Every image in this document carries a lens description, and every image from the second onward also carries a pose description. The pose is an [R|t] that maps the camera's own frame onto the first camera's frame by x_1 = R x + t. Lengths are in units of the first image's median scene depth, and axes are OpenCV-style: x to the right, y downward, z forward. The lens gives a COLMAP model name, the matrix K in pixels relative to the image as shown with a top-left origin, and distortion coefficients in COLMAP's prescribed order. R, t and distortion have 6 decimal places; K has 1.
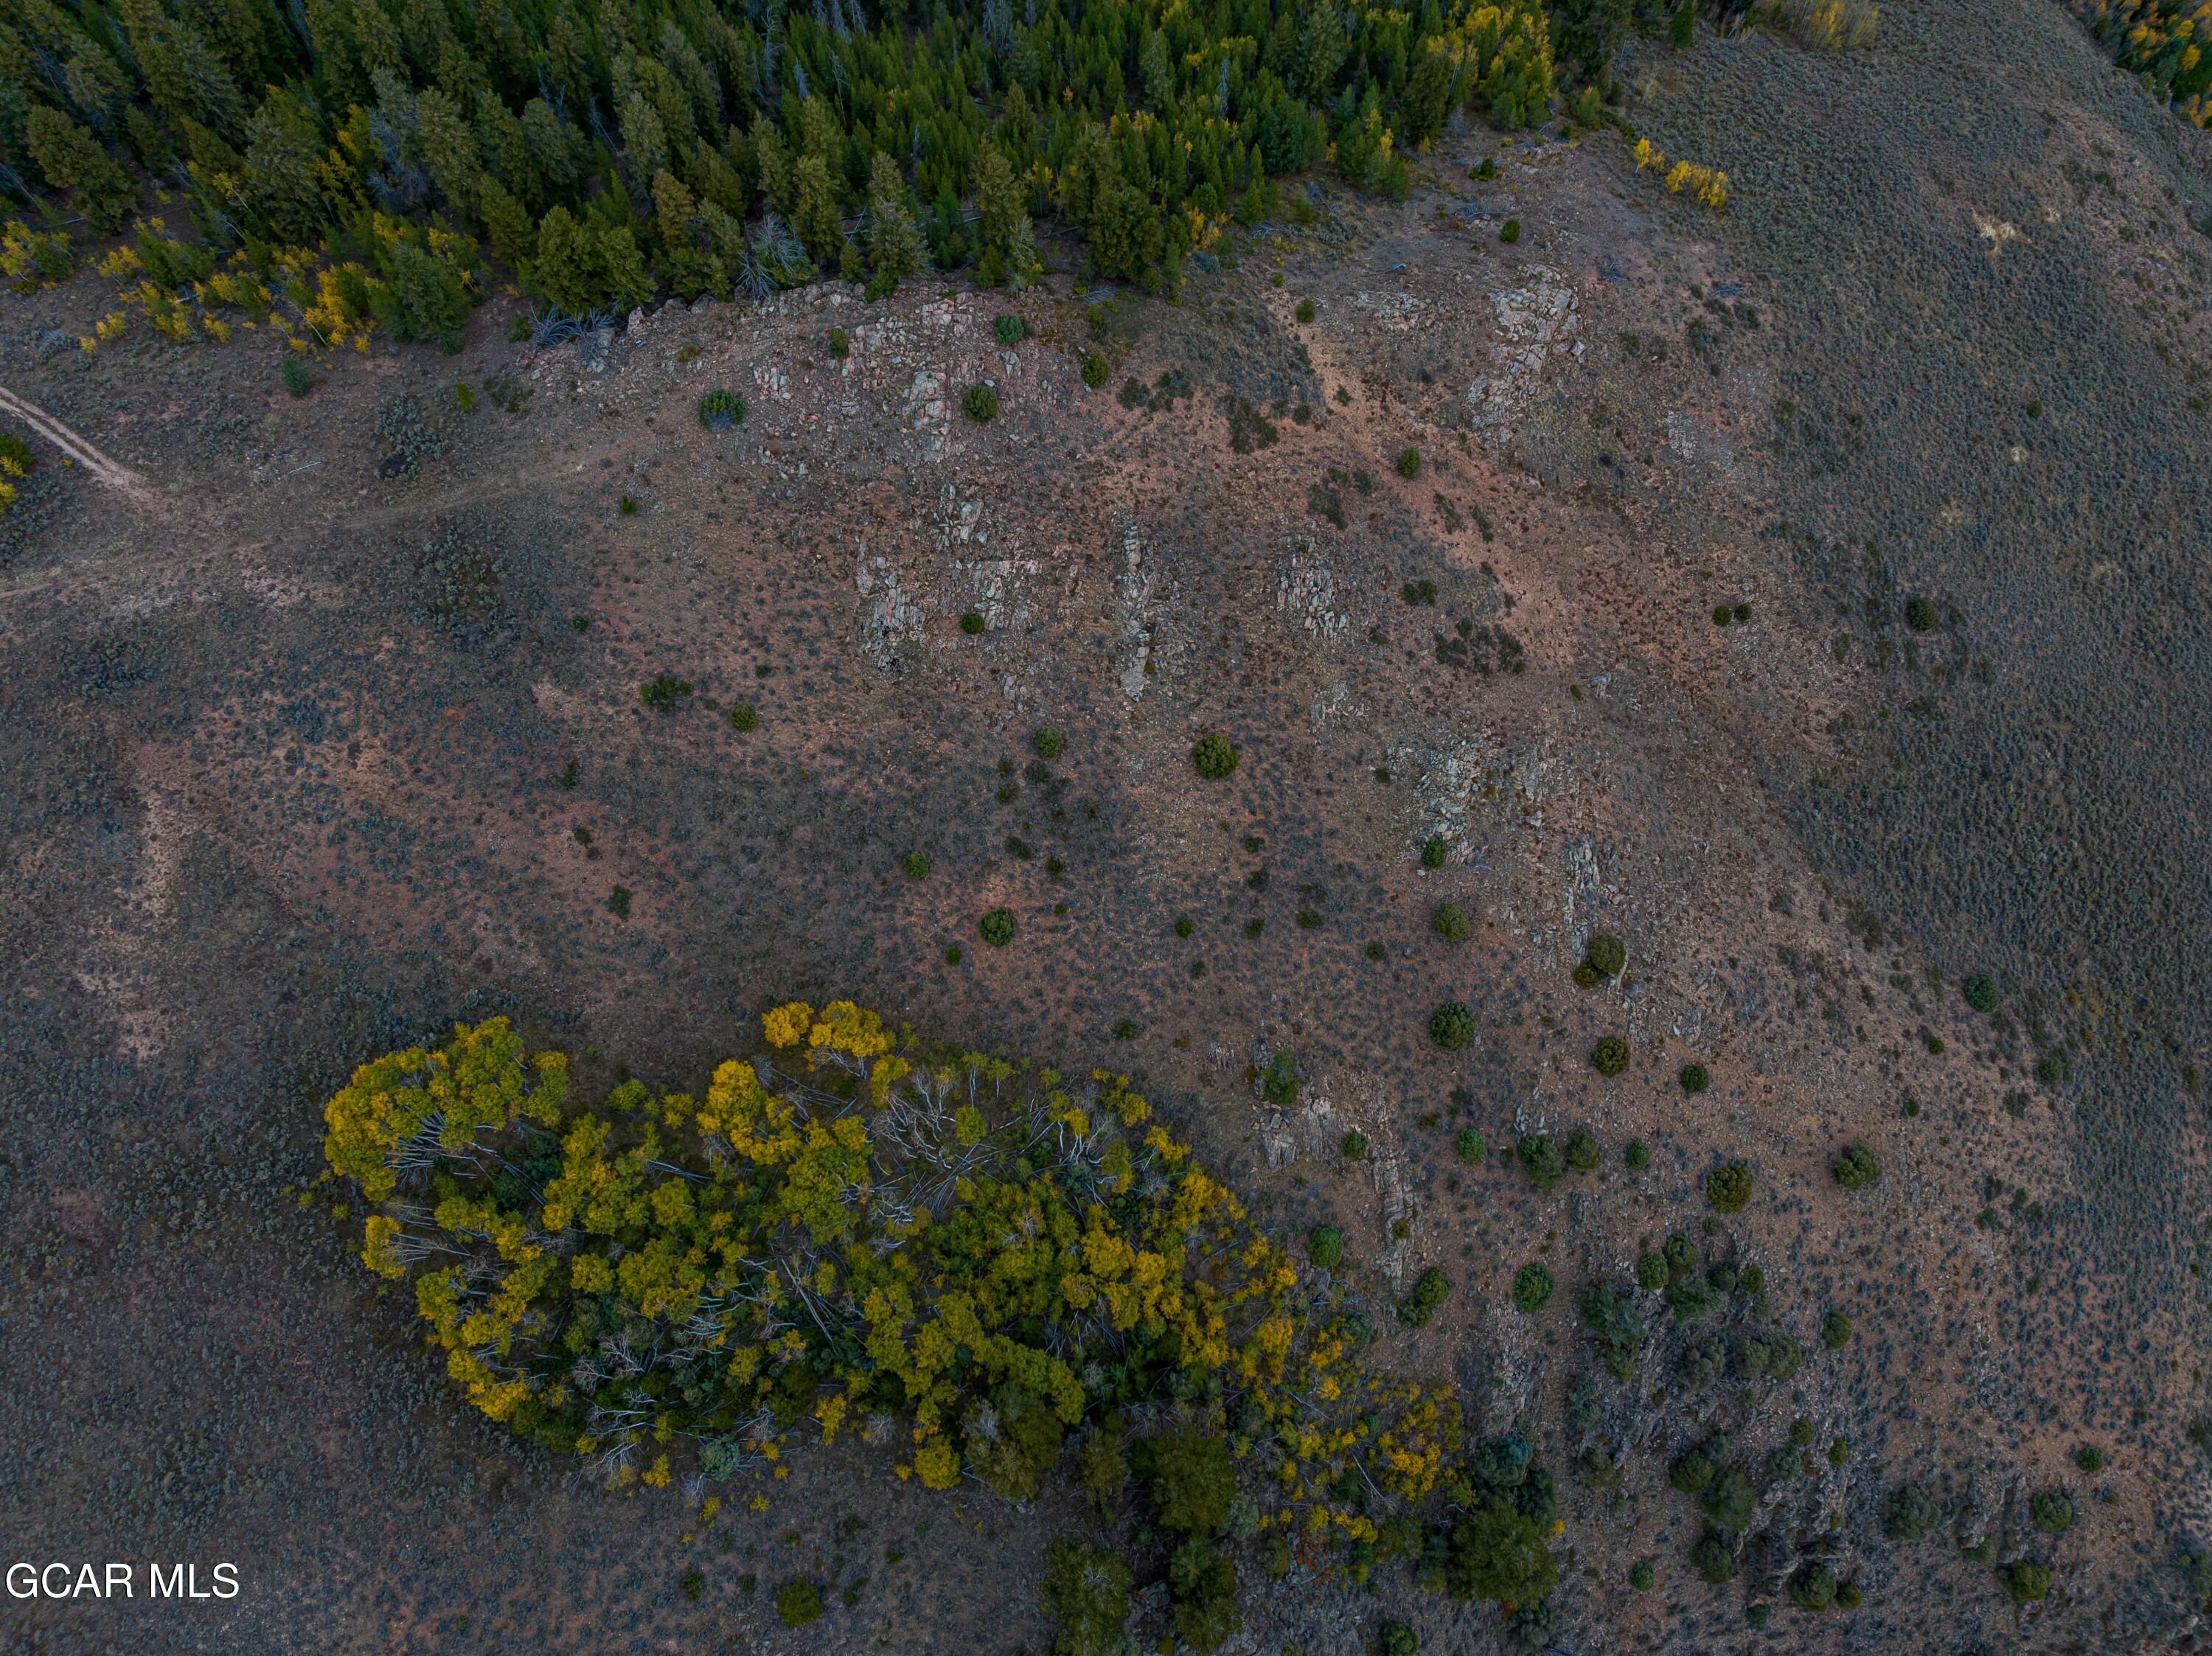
lens RADIAL K [[1556.1, 0, 1116.7], [0, 1556.1, 816.9], [0, 0, 1]] dist [-0.040820, 0.006400]
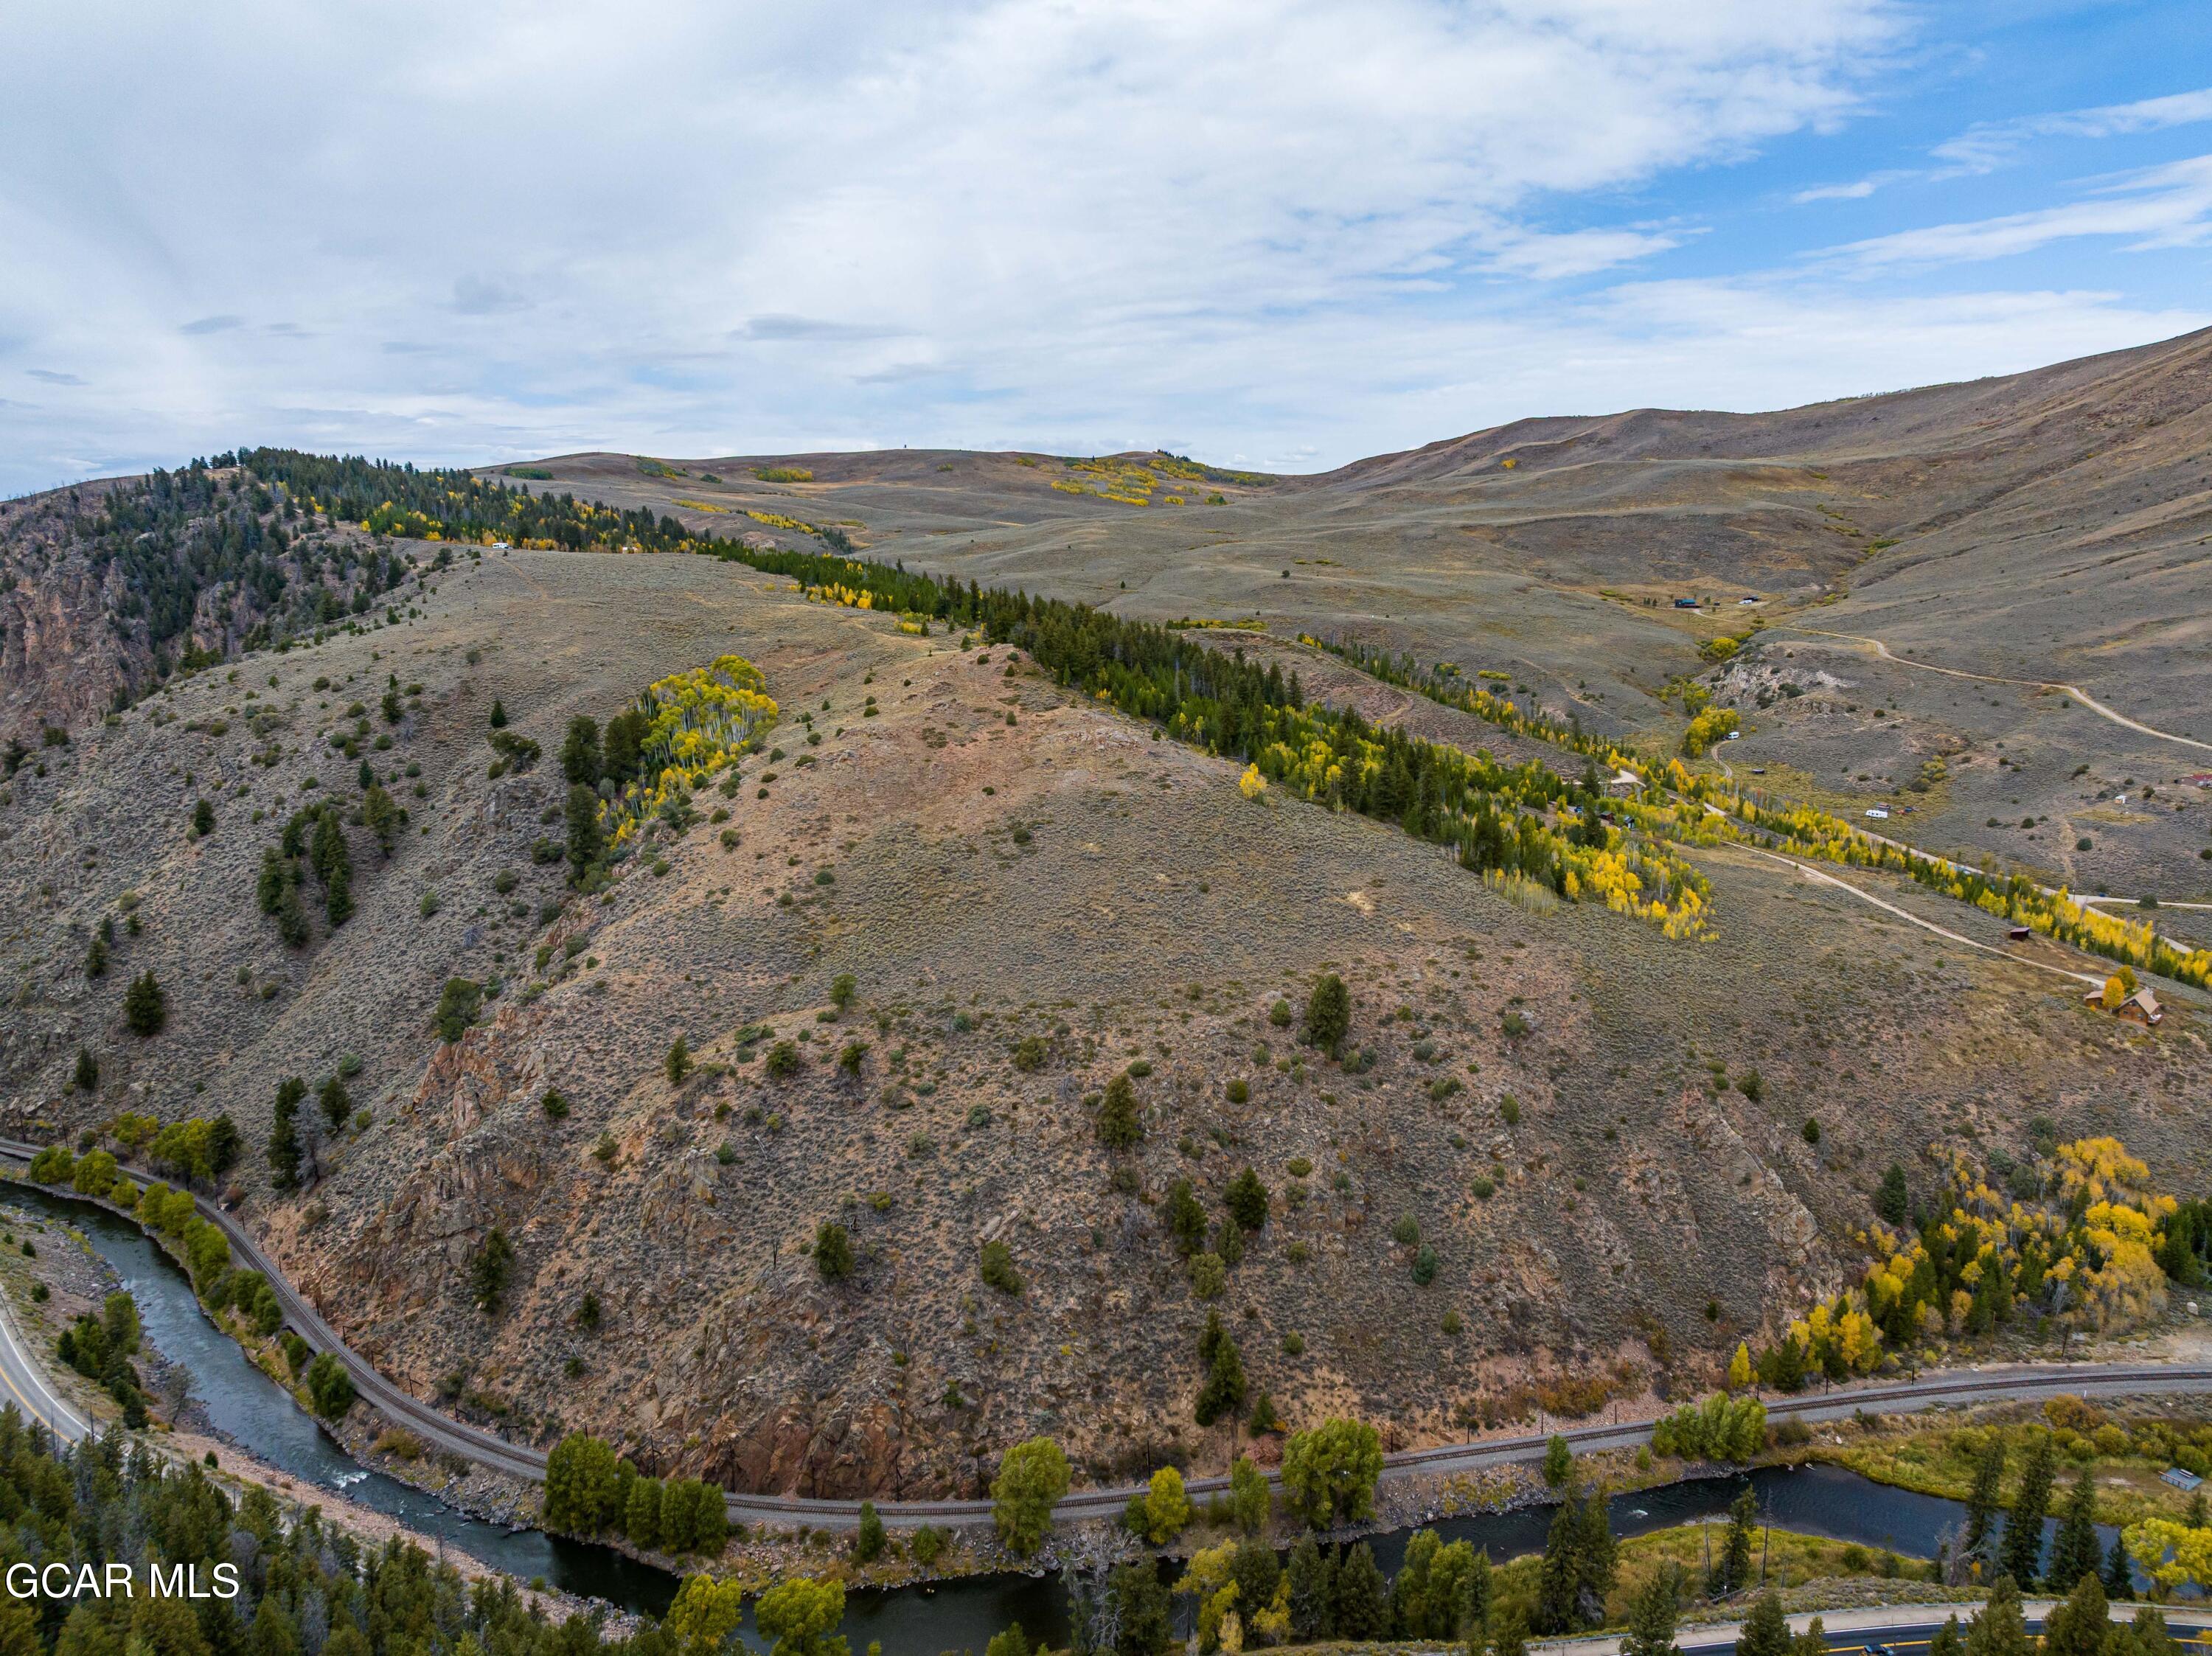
lens RADIAL K [[1556.1, 0, 1120.4], [0, 1556.1, 795.1], [0, 0, 1]] dist [-0.040820, 0.006400]
pose [[0.228796, 0.178546, -0.956961, 2.646312], [-0.900680, 0.411815, -0.138505, 0.004113], [0.369361, 0.893605, 0.255034, 0.562002]]
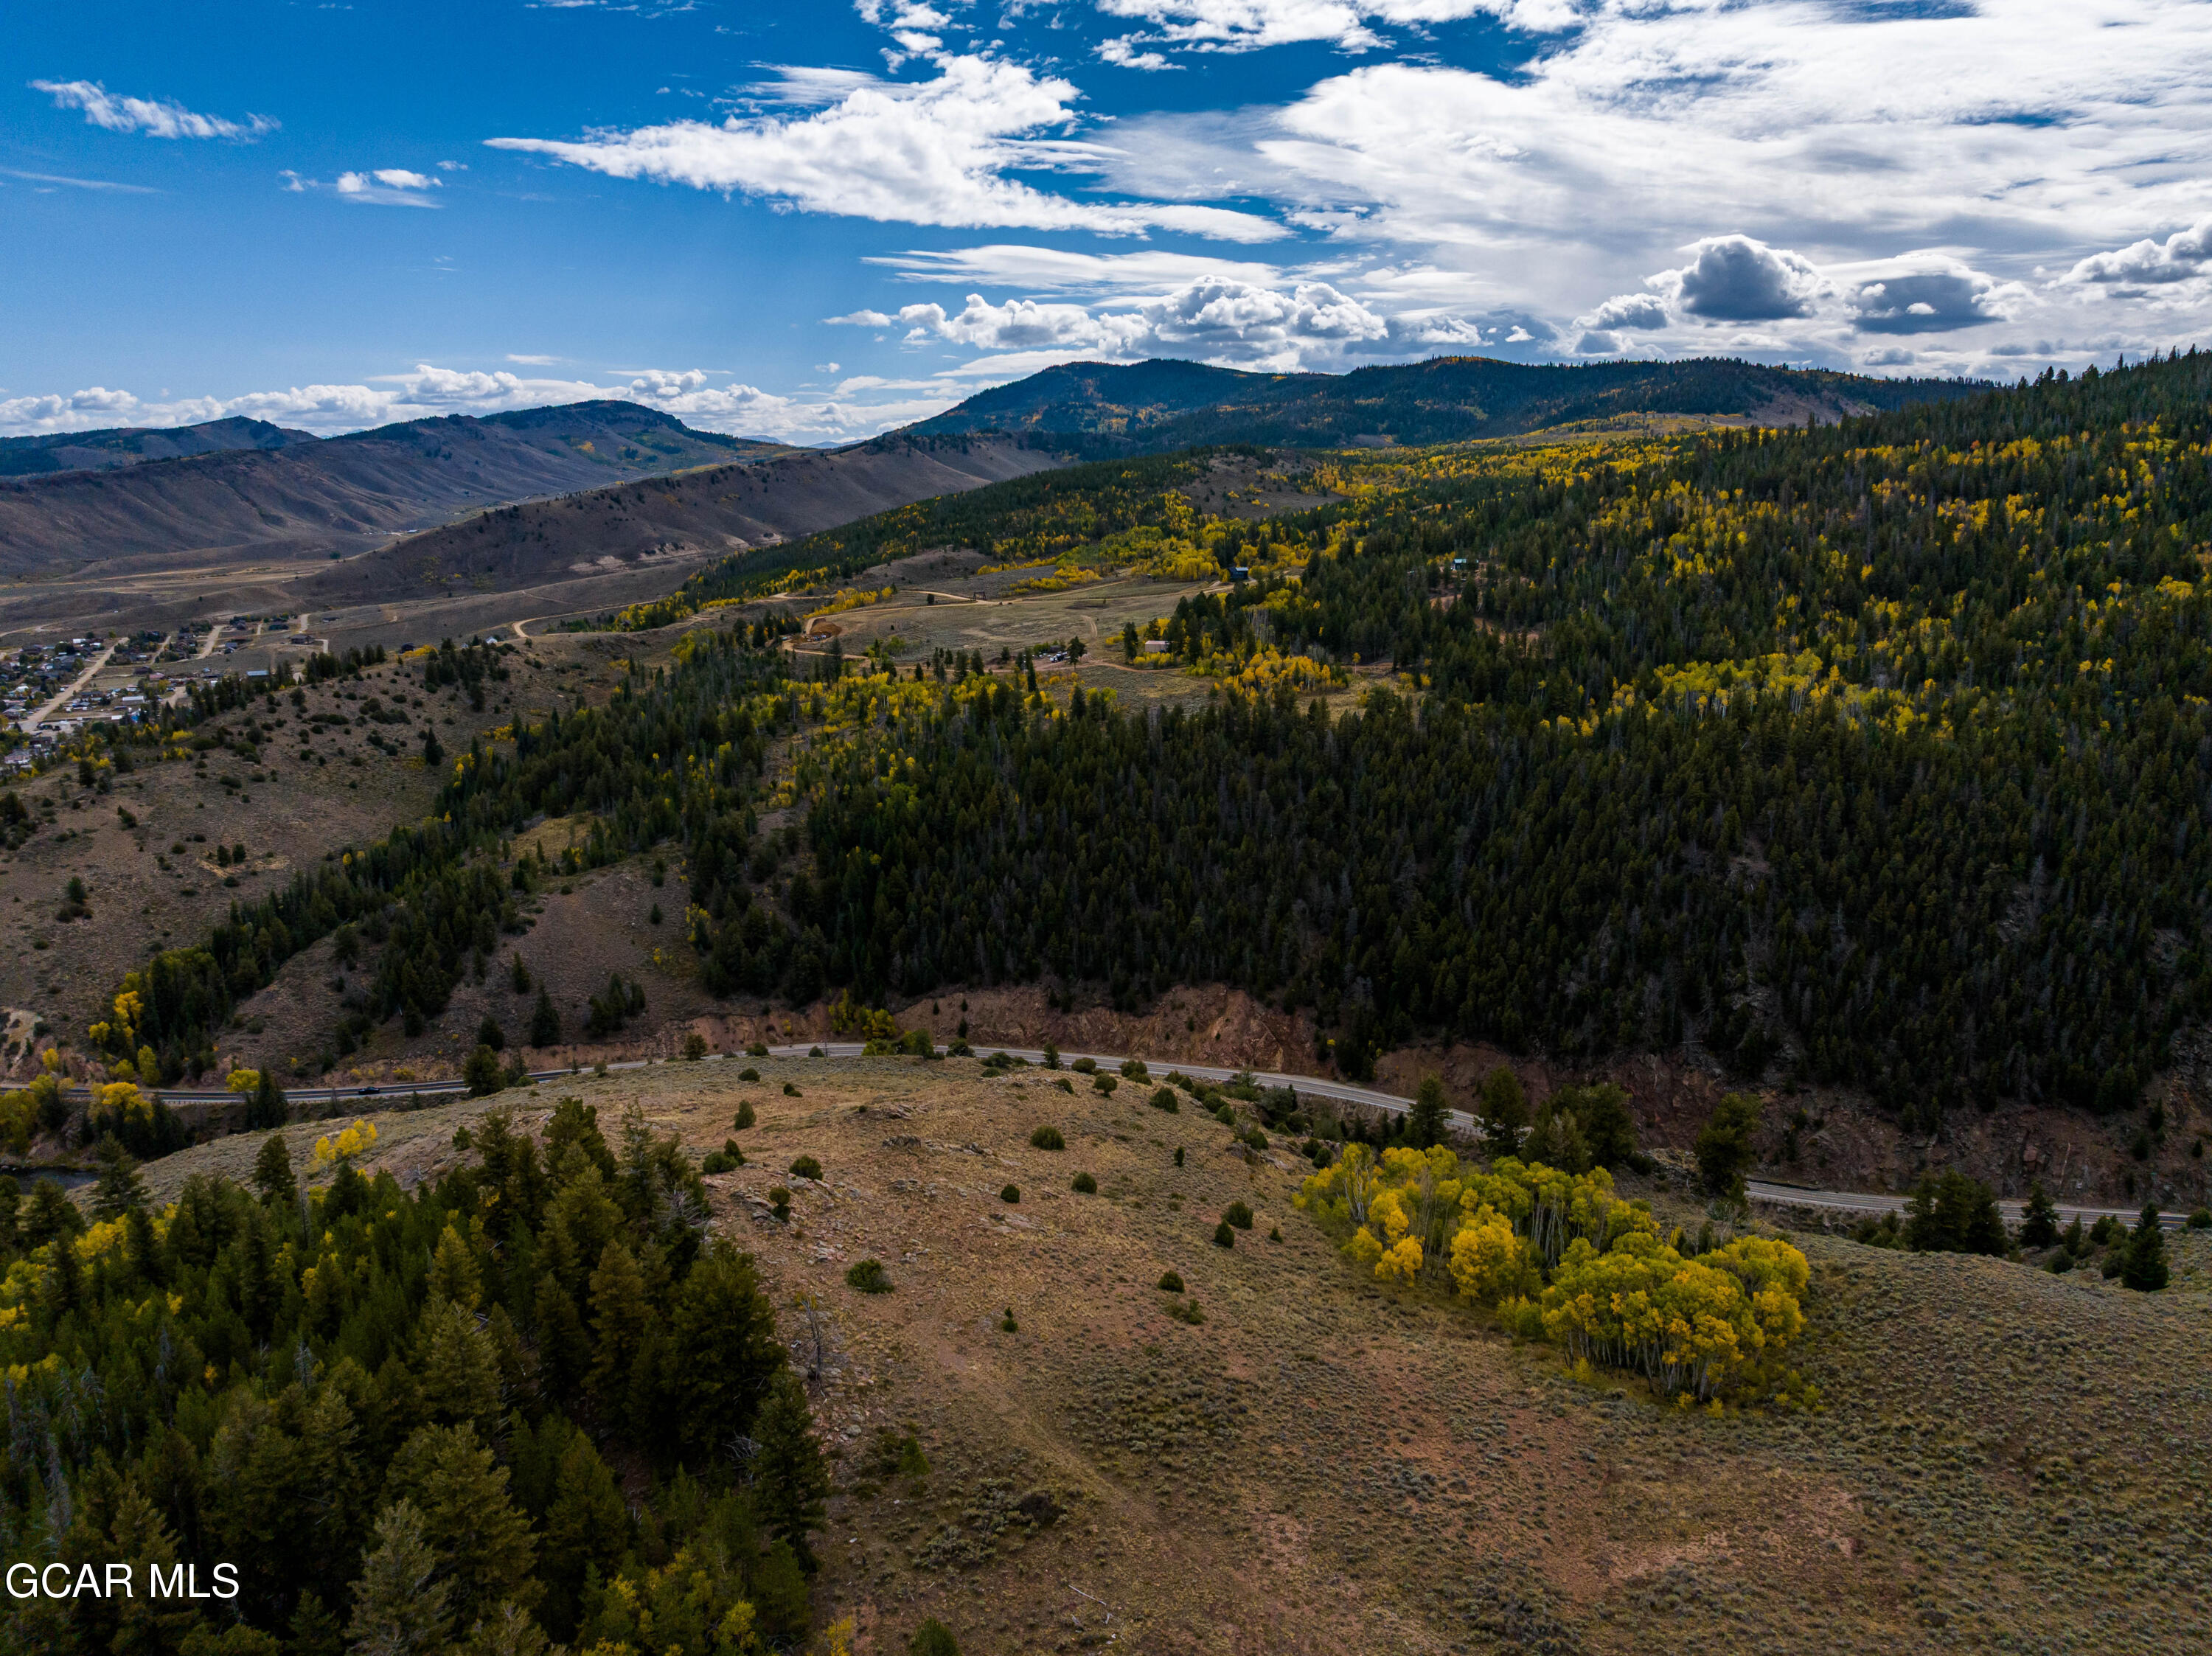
lens RADIAL K [[1556.1, 0, 1119.0], [0, 1556.1, 813.1], [0, 0, 1]] dist [-0.040820, 0.006400]
pose [[-0.360227, -0.176692, 0.915979, -1.015661], [0.867699, 0.297084, 0.398547, -0.542249], [-0.342542, 0.938361, 0.046298, 0.633681]]
